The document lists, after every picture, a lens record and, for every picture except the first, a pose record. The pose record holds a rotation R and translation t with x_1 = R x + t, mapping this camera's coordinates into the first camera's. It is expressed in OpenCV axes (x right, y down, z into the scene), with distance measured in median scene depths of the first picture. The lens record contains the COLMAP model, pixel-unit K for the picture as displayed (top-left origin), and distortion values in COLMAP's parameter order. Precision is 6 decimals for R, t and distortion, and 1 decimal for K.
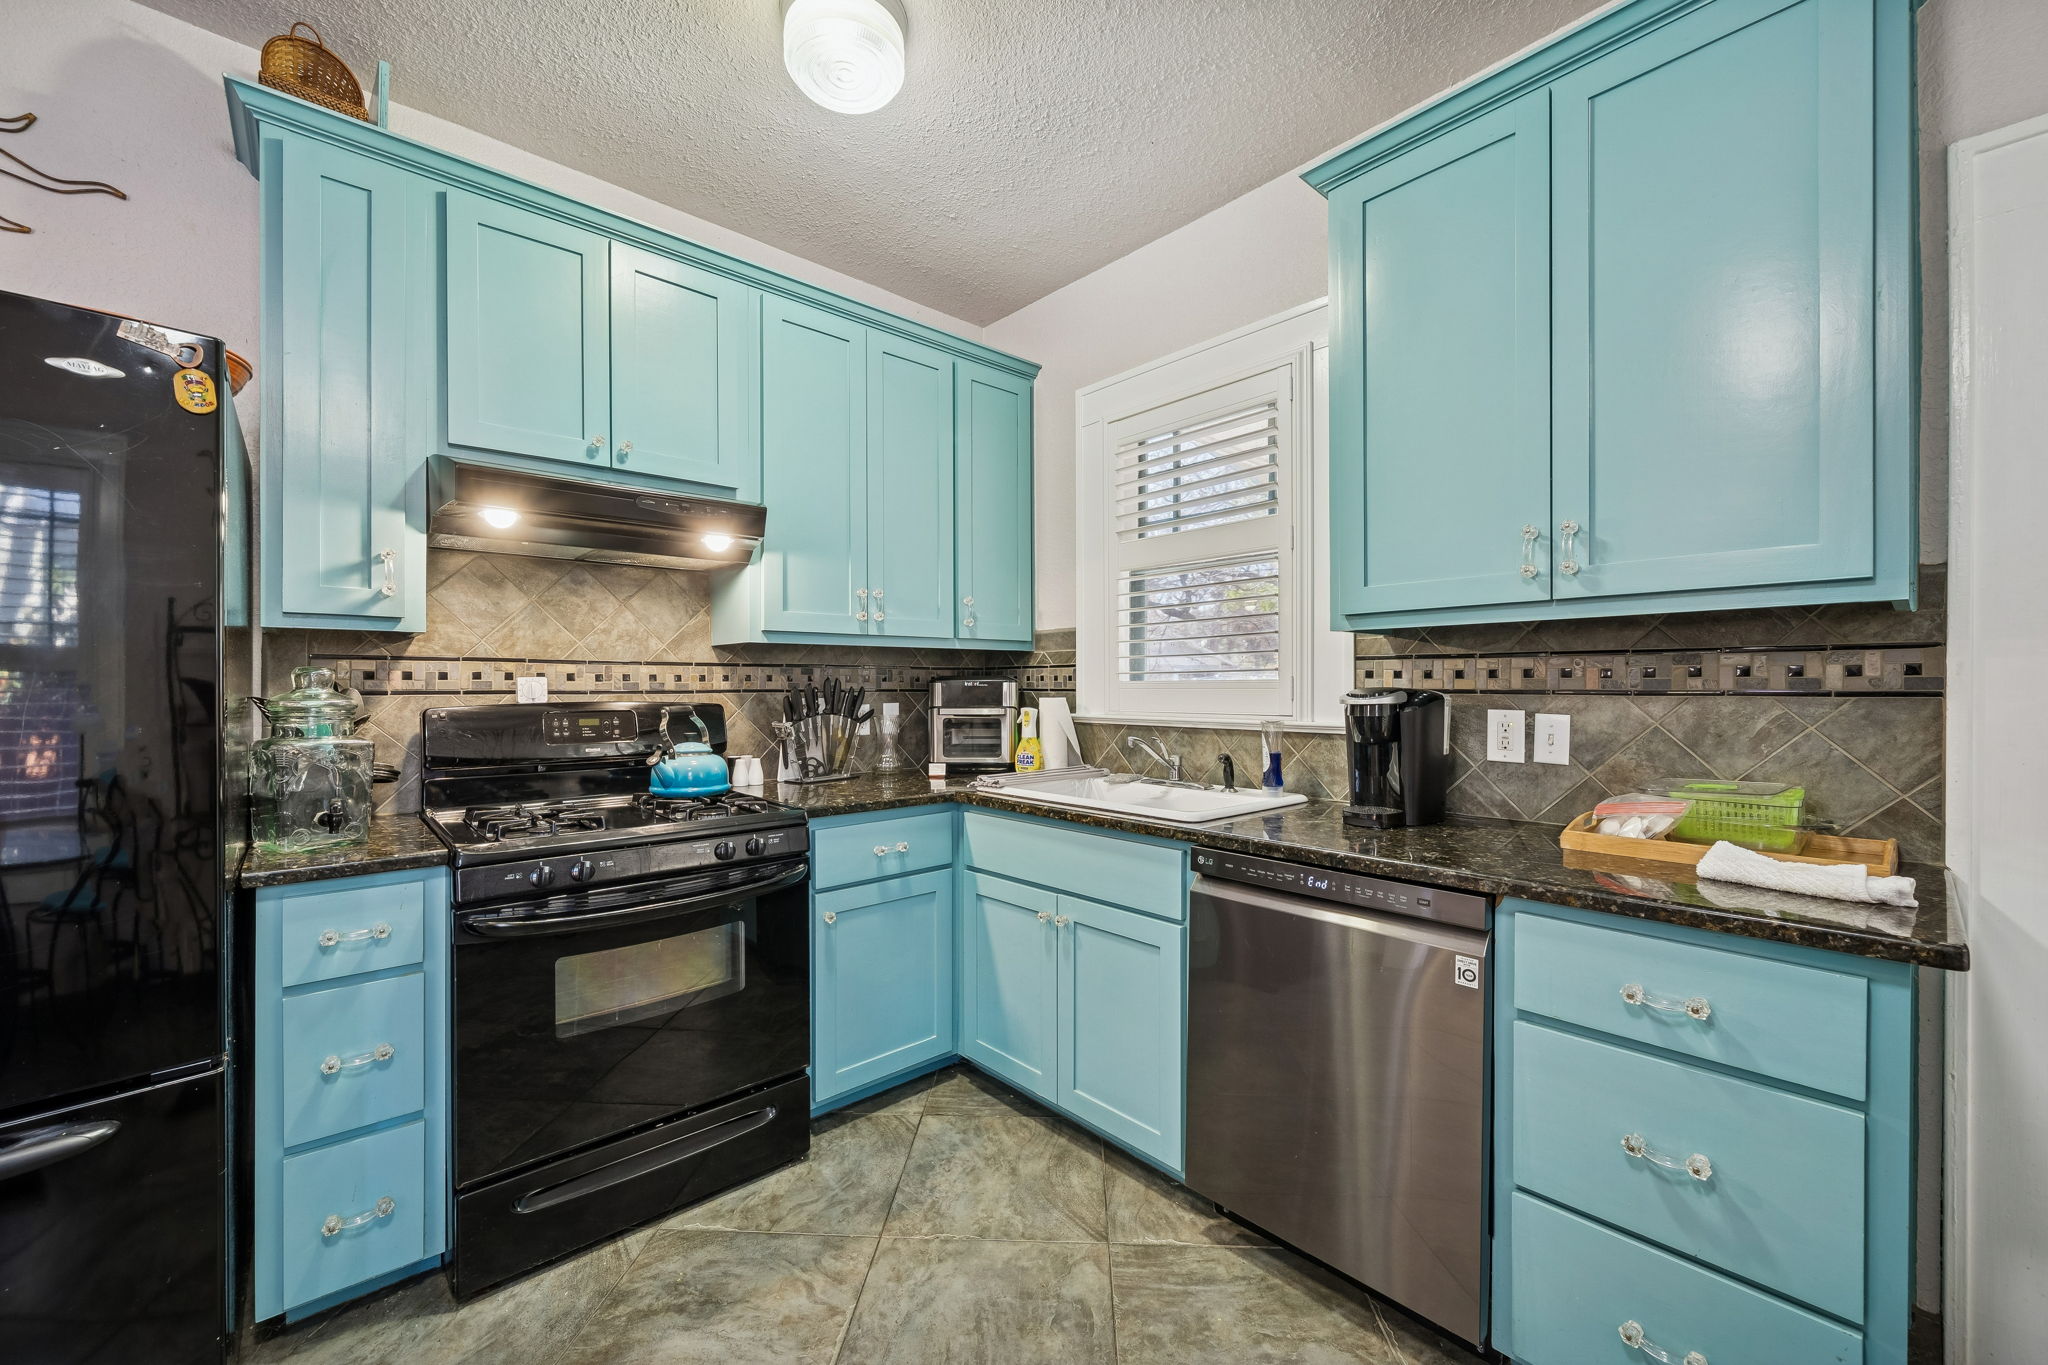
lens RADIAL K [[803.2, 0, 1024.0], [0, 803.2, 682.5], [0, 0, 1]] dist [-0.001716, -0.000041]
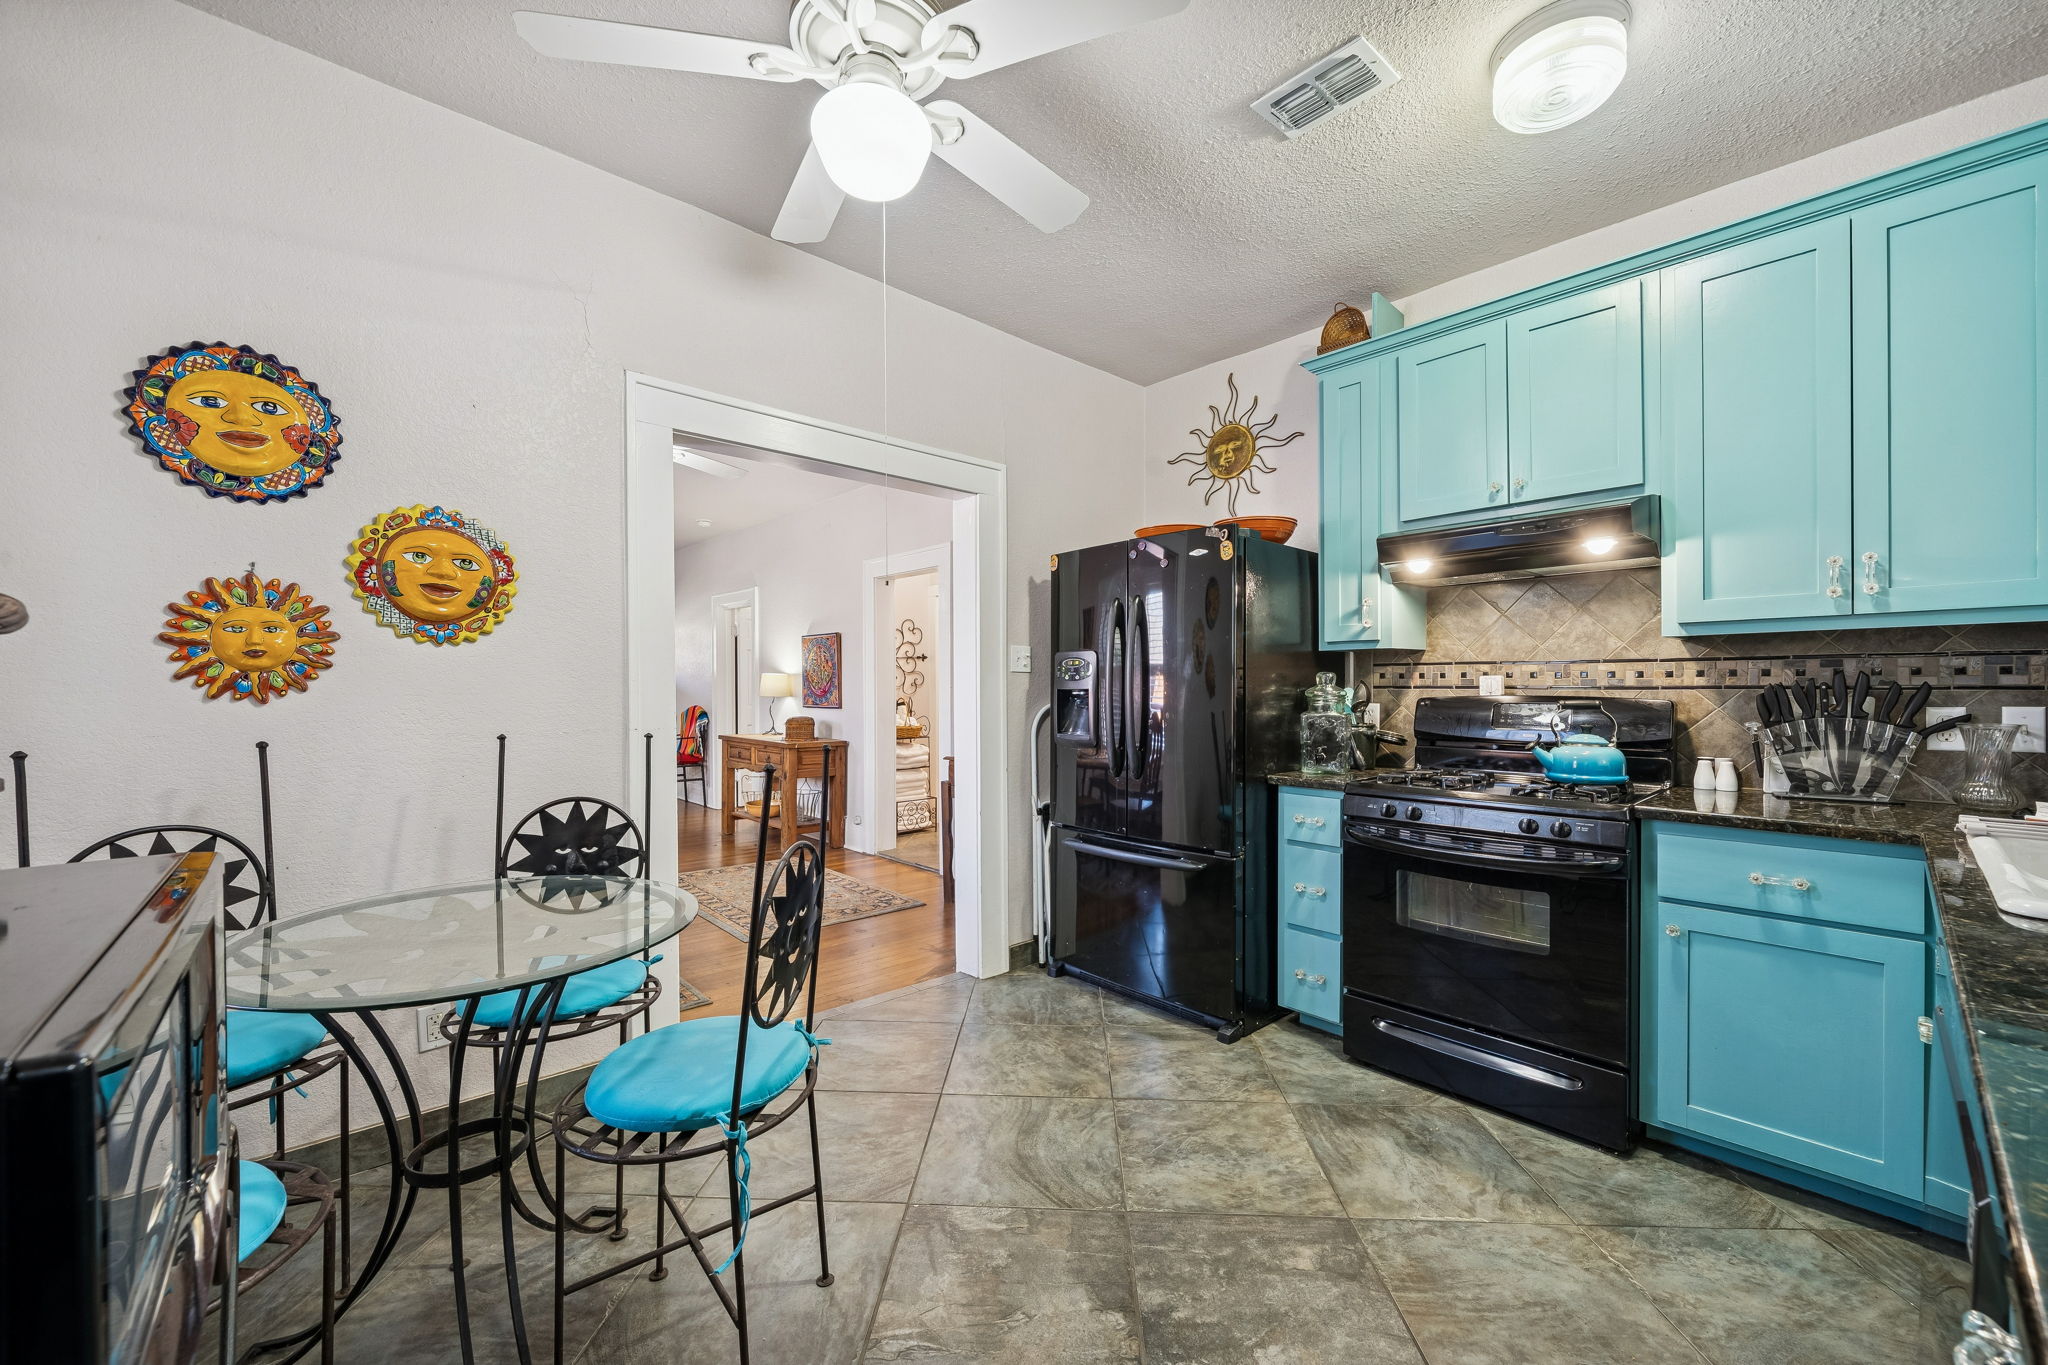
lens RADIAL K [[785.3, 0, 1024.0], [0, 785.3, 682.5], [0, 0, 1]] dist [0.000469, -0.000001]
pose [[0.011669, -0.004041, -0.999924, 0.662960], [0.005137, 0.999979, -0.003982, 0.005698], [0.999919, -0.005090, 0.011690, 0.241651]]
